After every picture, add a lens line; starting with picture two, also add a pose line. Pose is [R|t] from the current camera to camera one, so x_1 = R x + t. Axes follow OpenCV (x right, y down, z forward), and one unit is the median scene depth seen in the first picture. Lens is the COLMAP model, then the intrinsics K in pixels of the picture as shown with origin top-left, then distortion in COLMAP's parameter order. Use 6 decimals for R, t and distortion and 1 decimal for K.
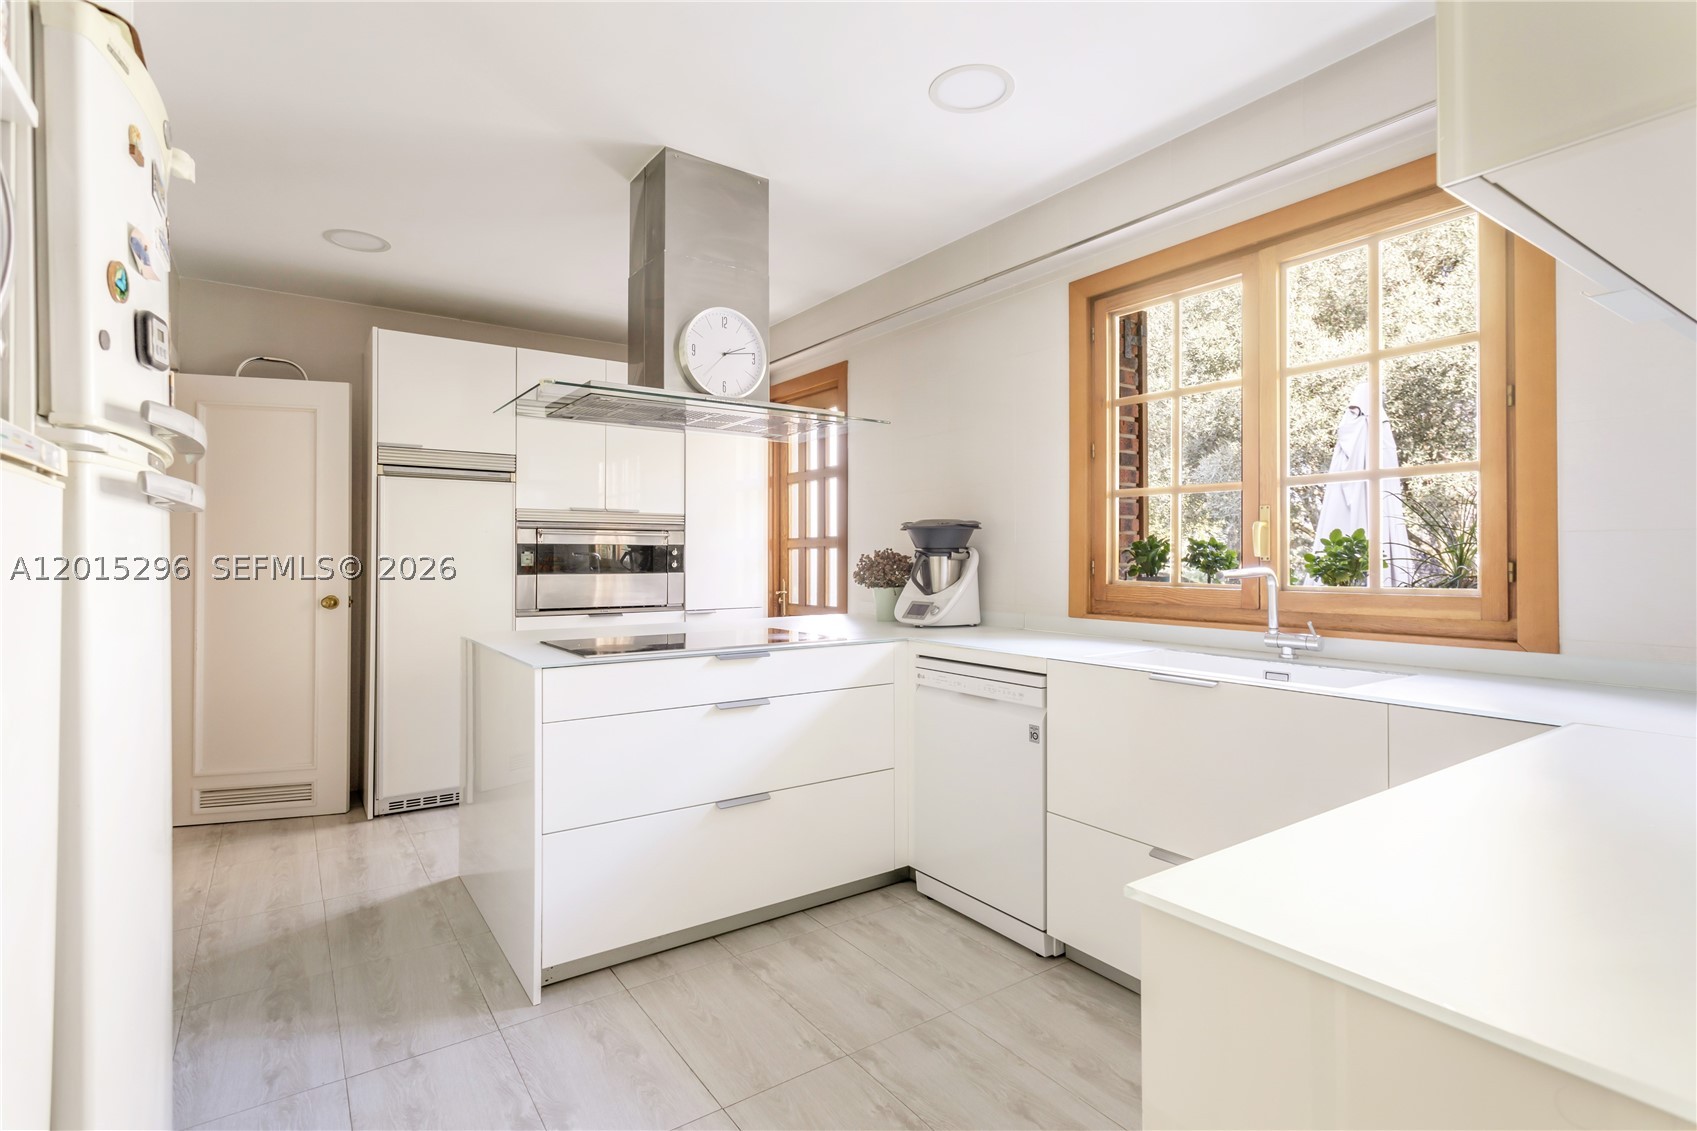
lens RADIAL K [[809.6, 0, 853.8], [0, 809.6, 559.6], [0, 0, 1]] dist [0.000963, 0.000699]
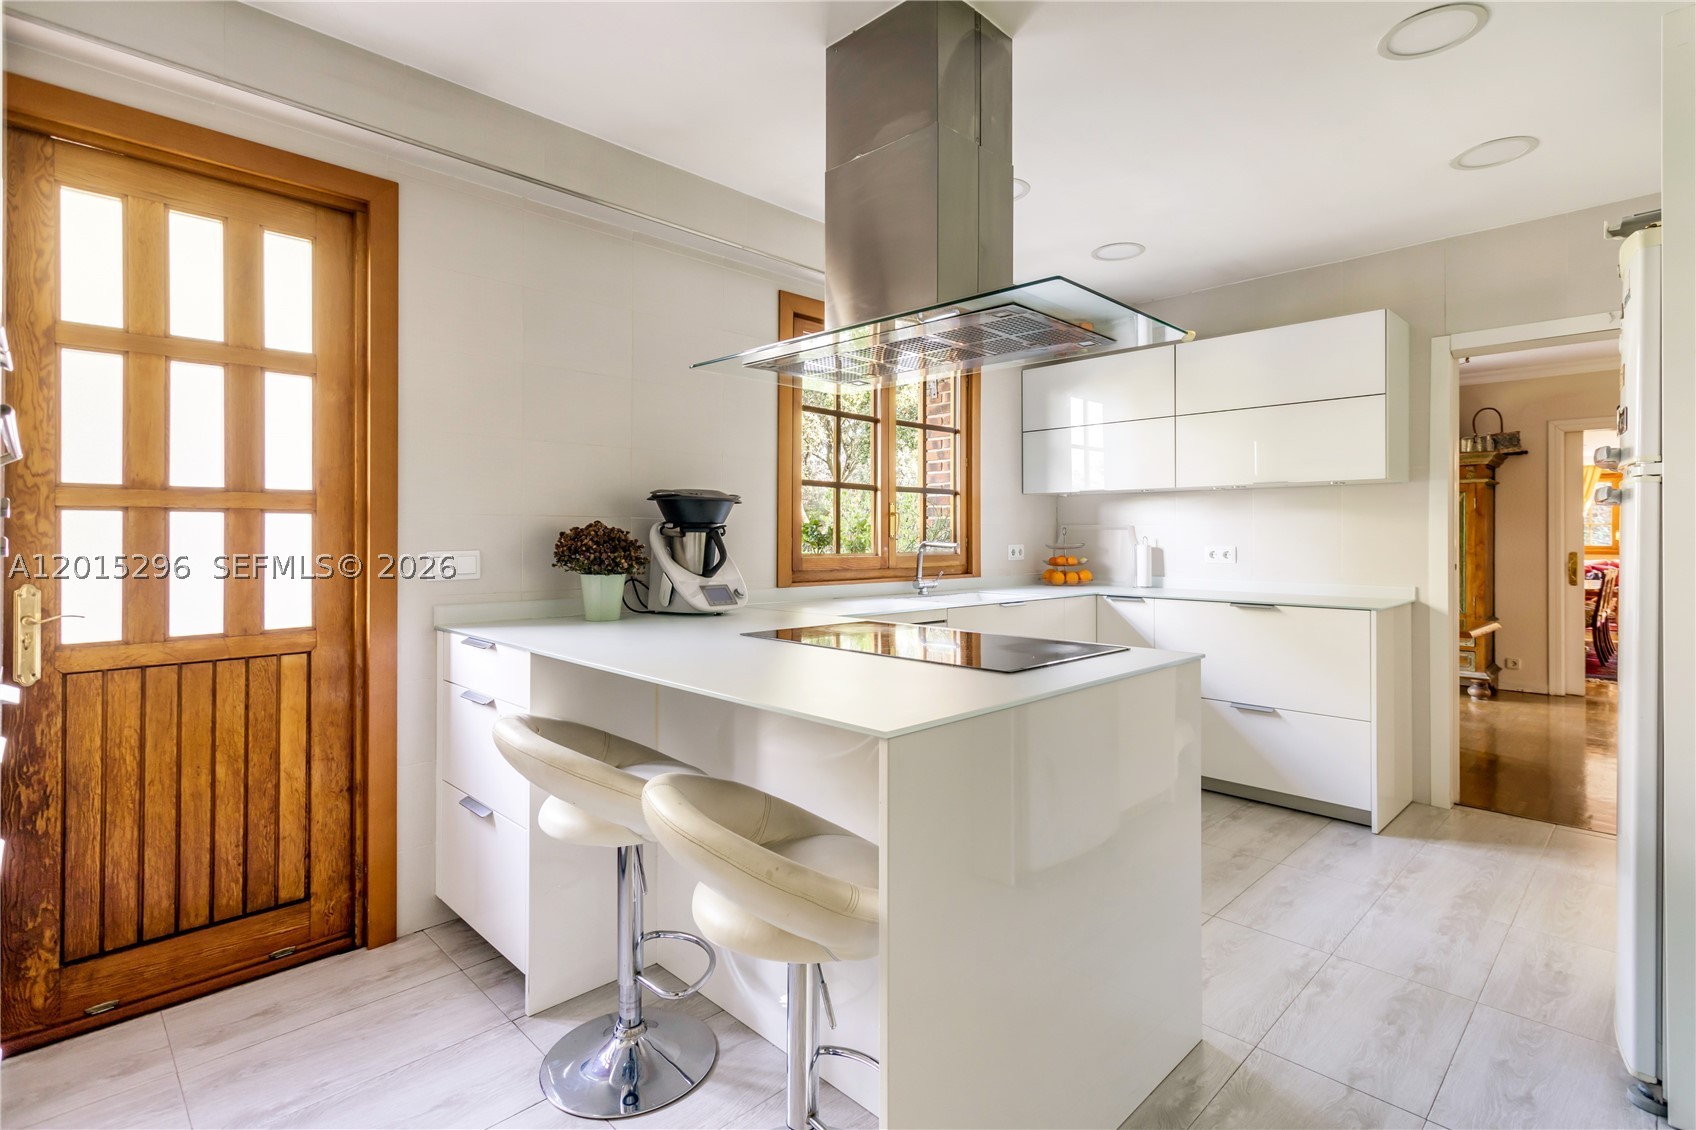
lens RADIAL K [[809.1, 0, 839.3], [0, 809.1, 535.9], [0, 0, 1]] dist [0.000963, 0.000699]
pose [[-0.153441, -0.000601, 0.988158, -0.874660], [-0.005344, 0.999986, -0.000221, -0.001272], [-0.988143, -0.005315, -0.153442, 1.103877]]
